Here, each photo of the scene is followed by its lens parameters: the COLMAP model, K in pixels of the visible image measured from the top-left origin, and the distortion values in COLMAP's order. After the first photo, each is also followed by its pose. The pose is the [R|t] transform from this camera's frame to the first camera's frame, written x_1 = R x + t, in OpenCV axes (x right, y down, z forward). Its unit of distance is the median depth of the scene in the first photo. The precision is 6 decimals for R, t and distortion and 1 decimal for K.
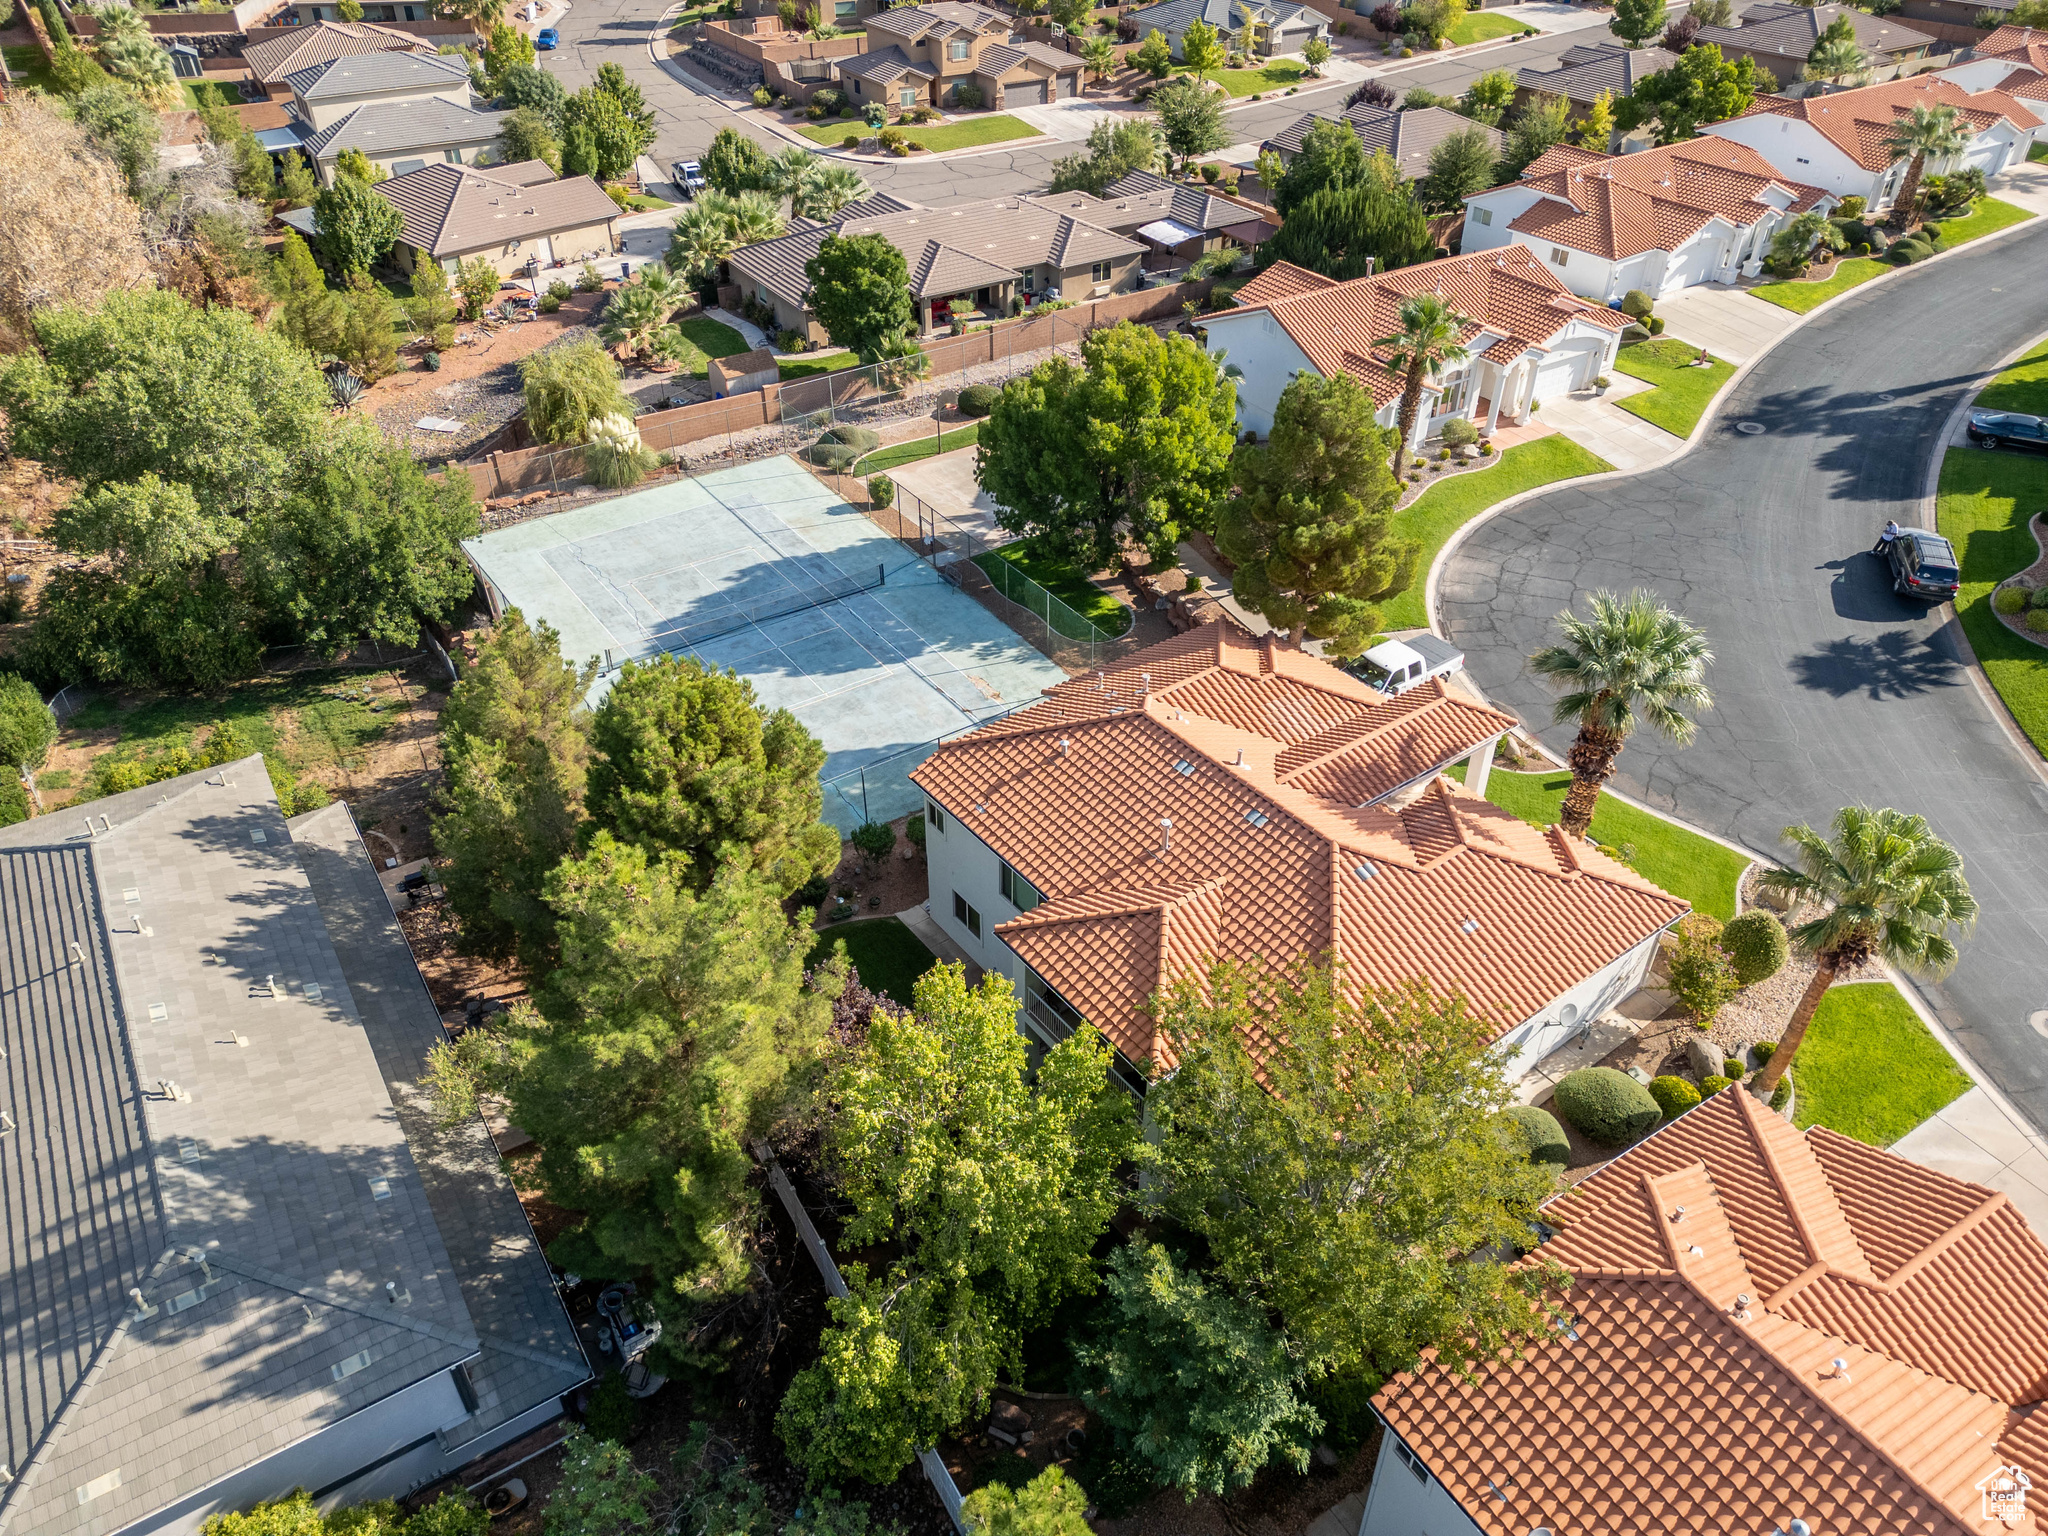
lens RADIAL K [[1424.0, 0, 1024.0], [0, 1424.0, 768.0], [0, 0, 1]] dist [0.075015, -0.079145]
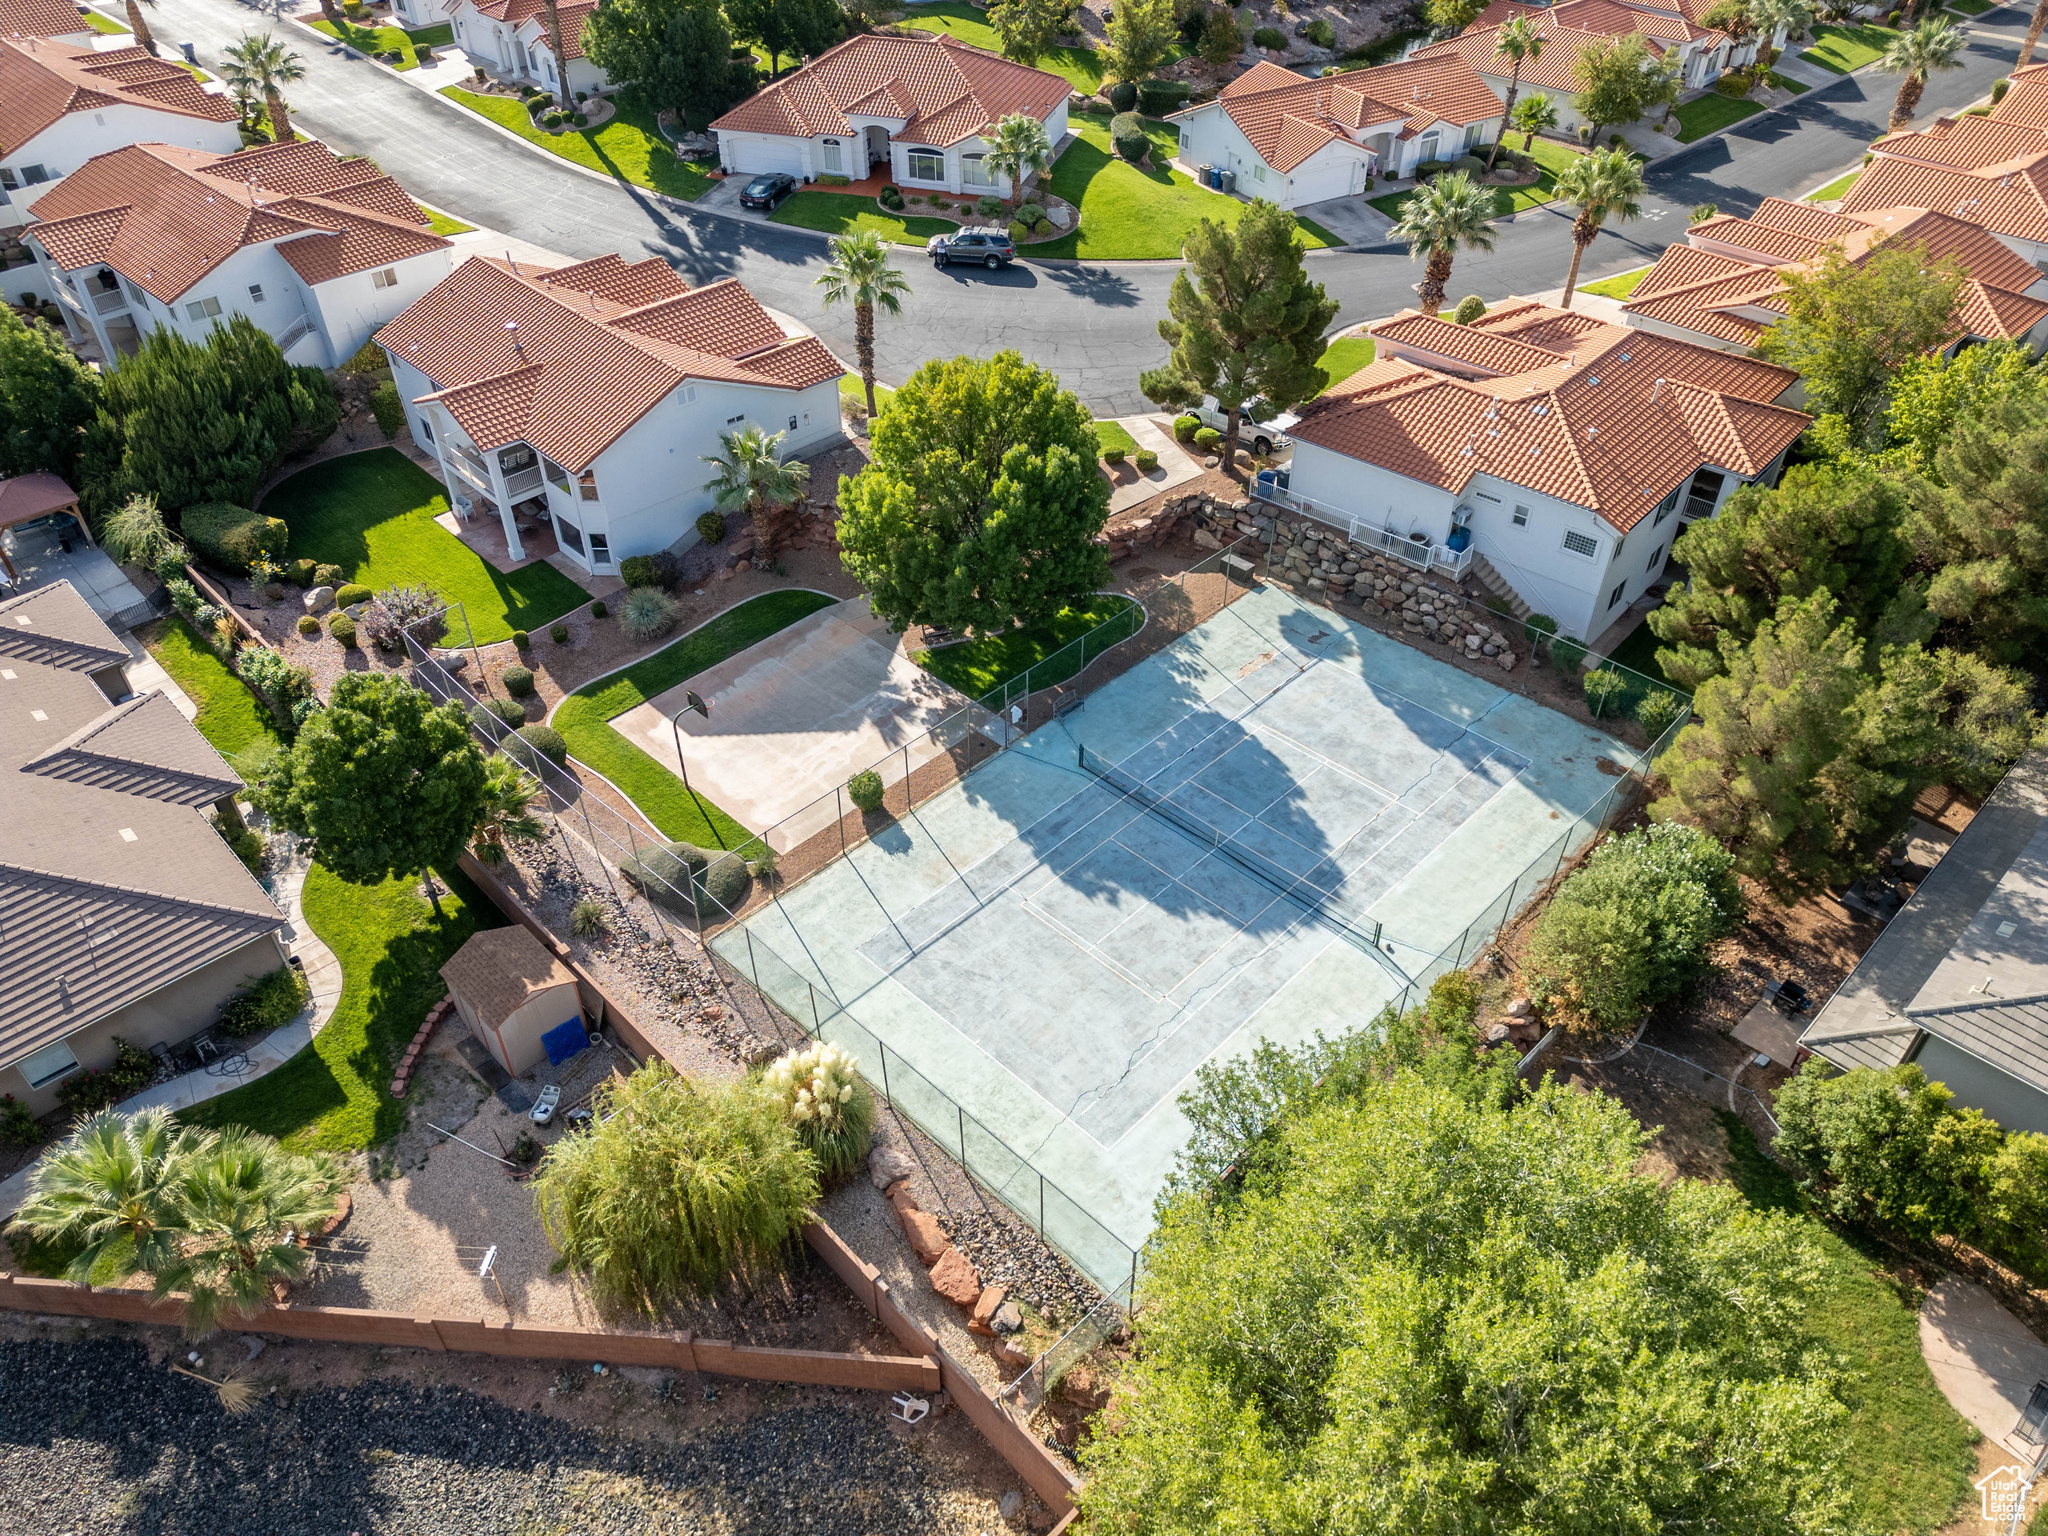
lens RADIAL K [[1424.0, 0, 1024.0], [0, 1424.0, 768.0], [0, 0, 1]] dist [0.075015, -0.079145]
pose [[-0.197850, -0.633727, 0.747827, -1.098400], [0.587707, 0.533888, 0.607918, -1.002885], [-0.784510, 0.559780, 0.266816, 1.259925]]
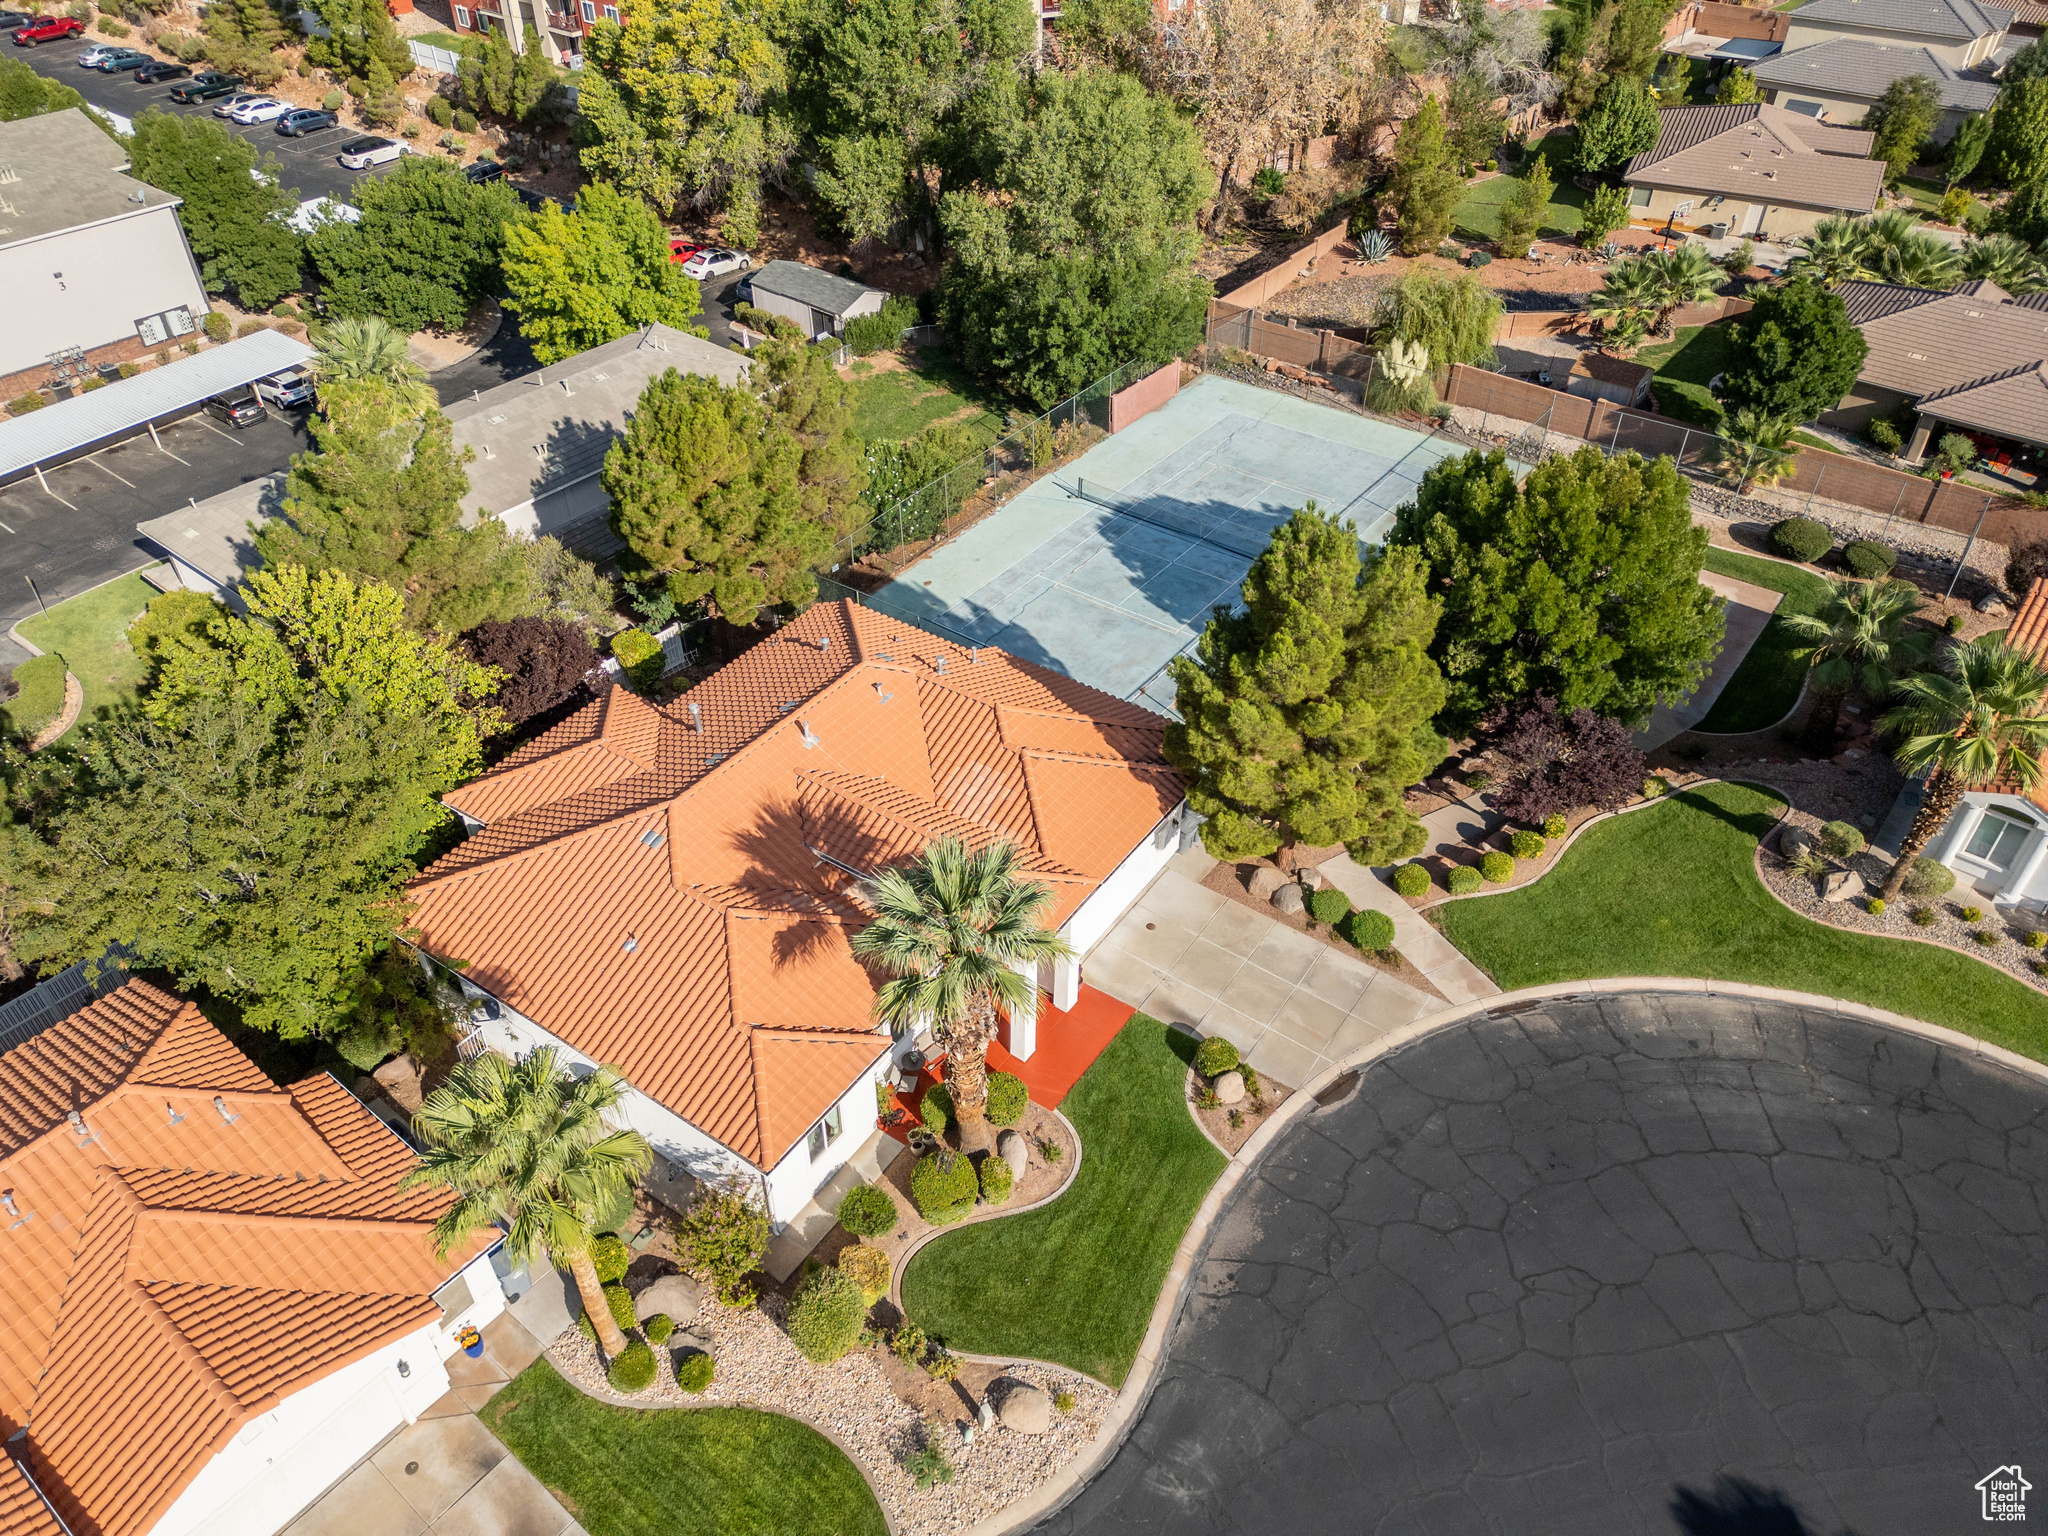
lens RADIAL K [[1434.2, 0, 1028.9], [0, 1434.2, 765.4], [0, 0, 1]] dist [0.063997, -0.054301]
pose [[0.323396, 0.600137, -0.731608, 0.907003], [-0.564315, 0.742939, 0.359986, -0.416002], [0.759581, 0.296440, 0.578930, 0.549965]]
